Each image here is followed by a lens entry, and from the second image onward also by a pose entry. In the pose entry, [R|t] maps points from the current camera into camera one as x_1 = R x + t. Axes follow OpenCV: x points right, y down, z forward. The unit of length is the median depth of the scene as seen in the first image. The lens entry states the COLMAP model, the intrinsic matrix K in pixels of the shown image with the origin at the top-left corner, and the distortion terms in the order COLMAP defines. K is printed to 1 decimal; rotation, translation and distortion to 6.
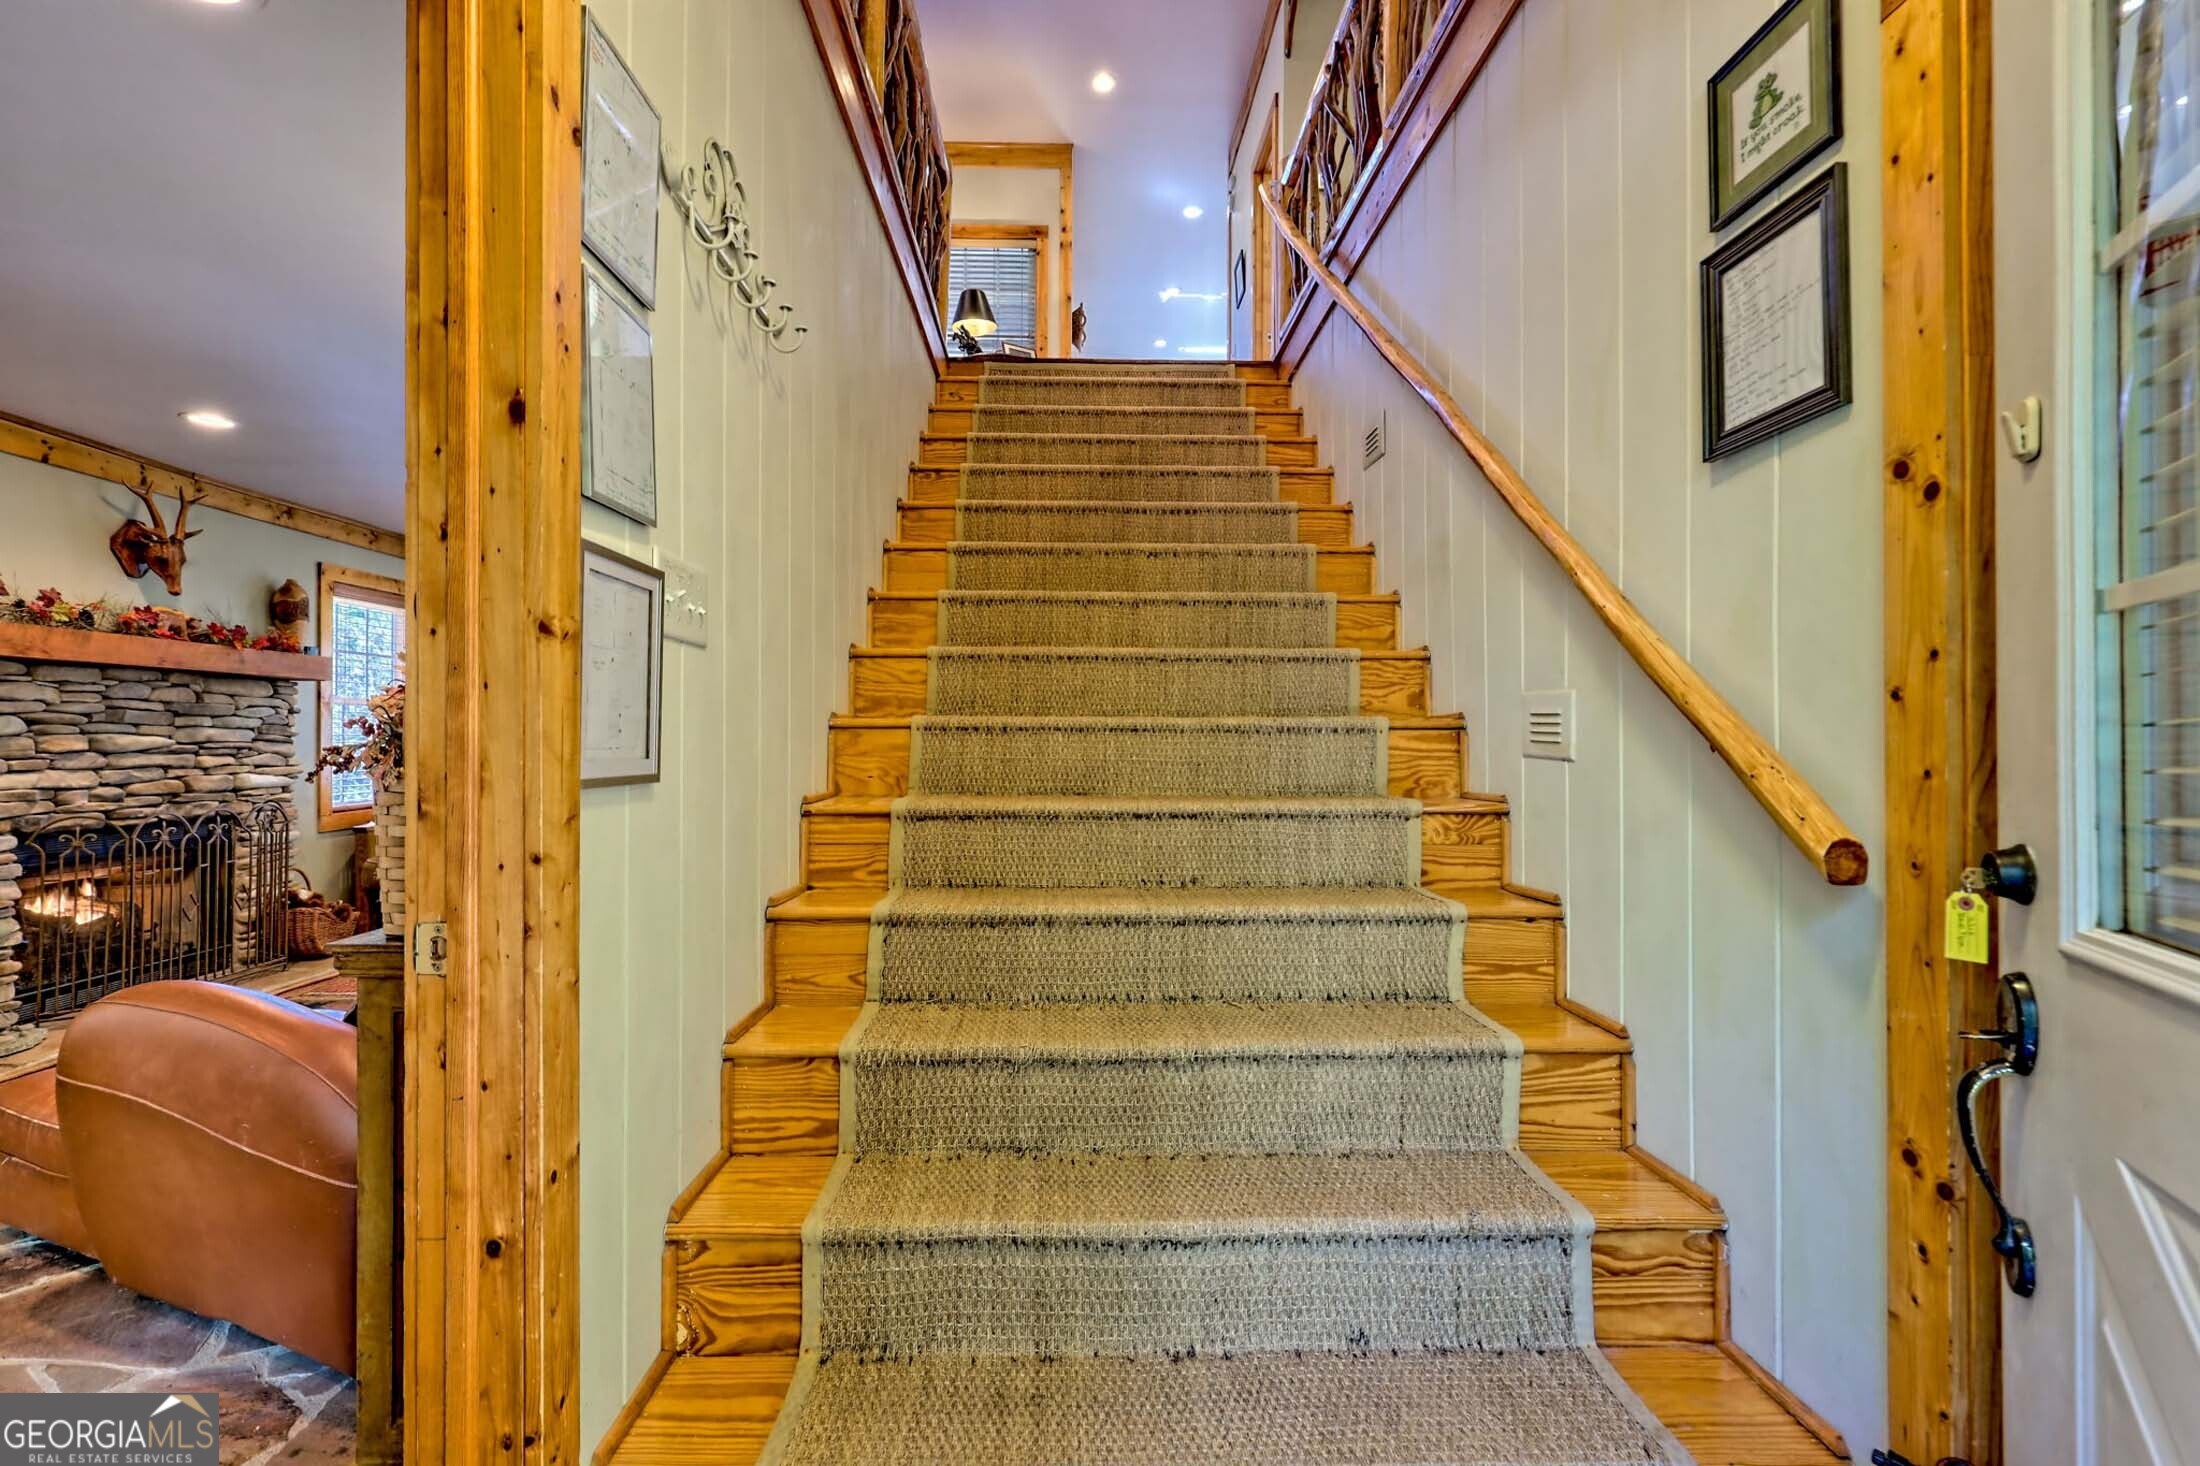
lens RADIAL K [[1011.3, 0, 1094.7], [0, 1011.3, 735.8], [0, 0, 1]] dist [0.001205, 0.000453]
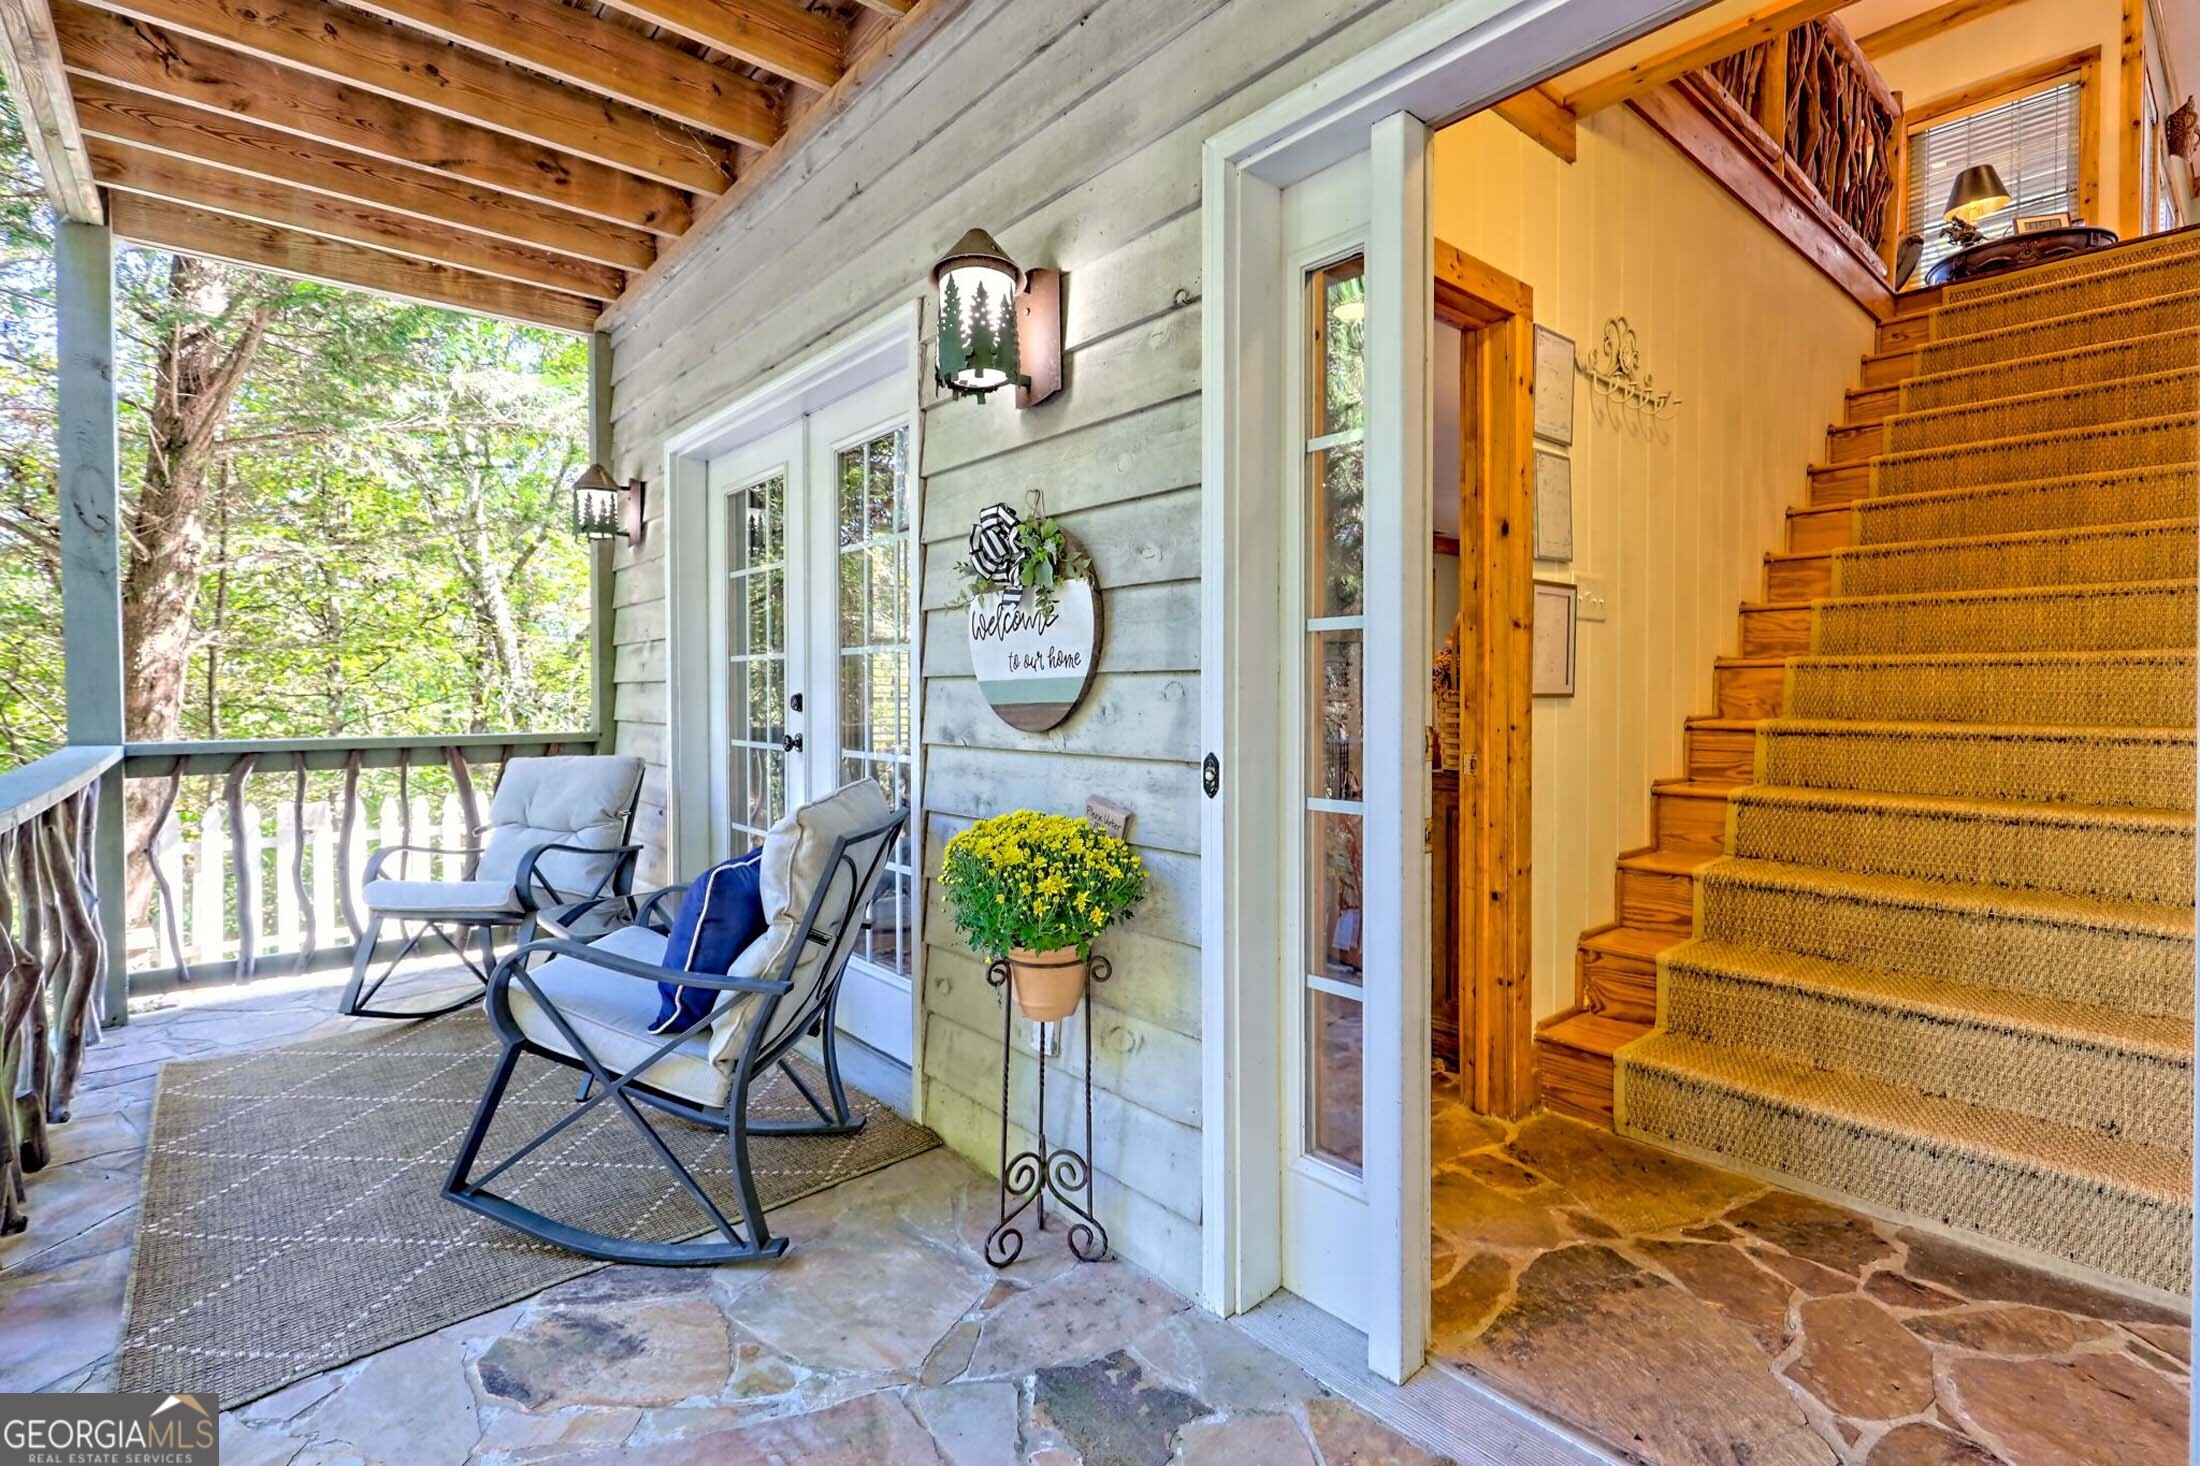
lens RADIAL K [[1011.3, 0, 1098.1], [0, 1011.3, 711.4], [0, 0, 1]] dist [0.001205, 0.000453]
pose [[0.634216, 0.013869, -0.773032, 0.661838], [0.009042, 0.999638, 0.025353, 0.021961], [0.773103, -0.023069, 0.633861, -1.251697]]
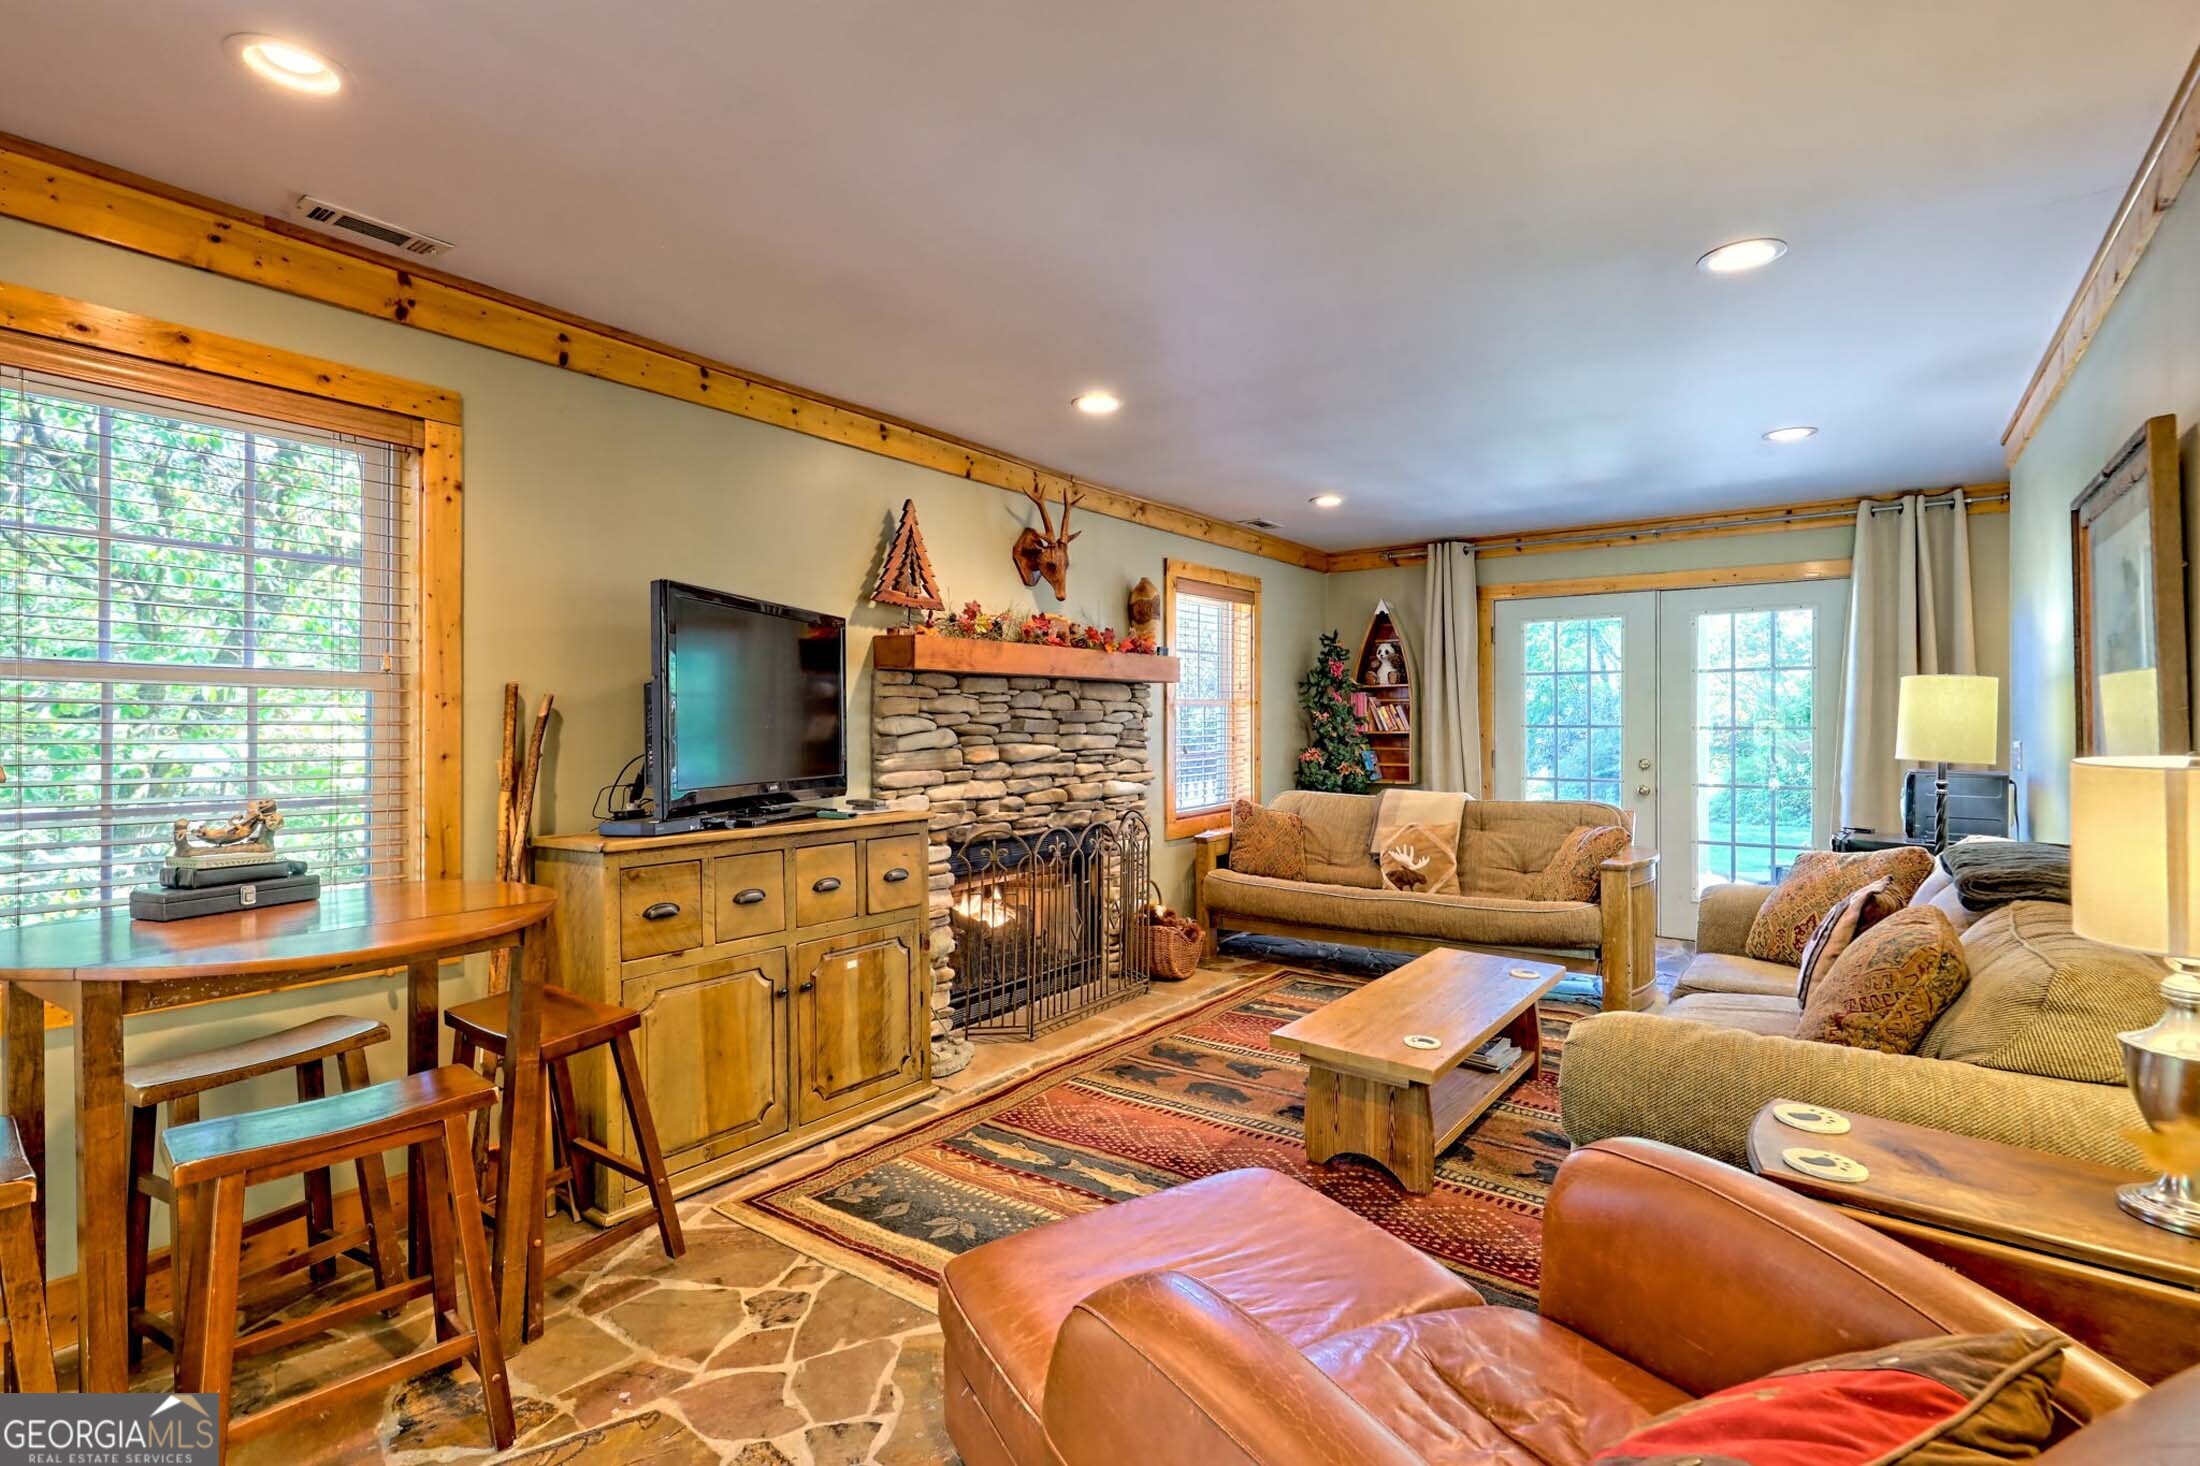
lens RADIAL K [[1011.3, 0, 1101.4], [0, 1011.3, 722.5], [0, 0, 1]] dist [0.001205, 0.000453]
pose [[0.793119, 0.001092, -0.609066, -0.237536], [0.003479, 0.999974, 0.006323, -0.023149], [0.609057, -0.007134, 0.793094, 0.209567]]
